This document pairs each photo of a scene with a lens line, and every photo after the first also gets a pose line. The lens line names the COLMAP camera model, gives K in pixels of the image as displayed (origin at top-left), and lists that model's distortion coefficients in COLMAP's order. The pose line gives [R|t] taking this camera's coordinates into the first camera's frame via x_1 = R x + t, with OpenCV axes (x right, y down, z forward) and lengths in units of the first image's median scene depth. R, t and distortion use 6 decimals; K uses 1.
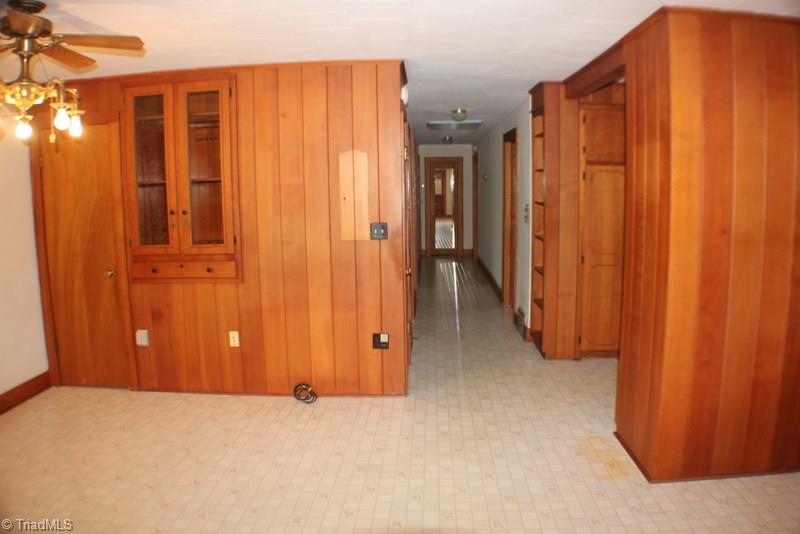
lens RADIAL K [[617.5, 0, 400.0], [0, 617.5, 267.0], [0, 0, 1]] dist [-0.208443, 0.001474]
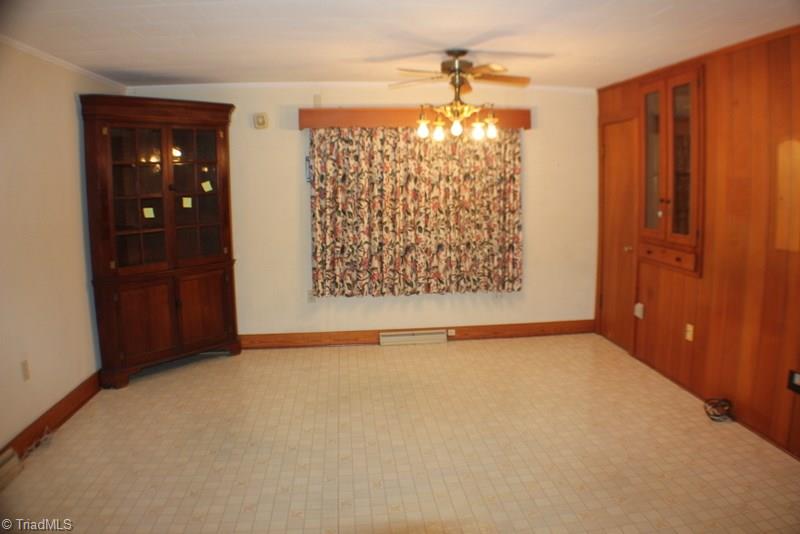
lens RADIAL K [[617.5, 0, 400.0], [0, 617.5, 267.0], [0, 0, 1]] dist [-0.208443, 0.001474]
pose [[0.053899, 0.145328, -0.987914, 0.645940], [-0.121730, 0.982930, 0.137953, -0.062152], [0.991099, 0.112824, 0.070670, 0.464654]]
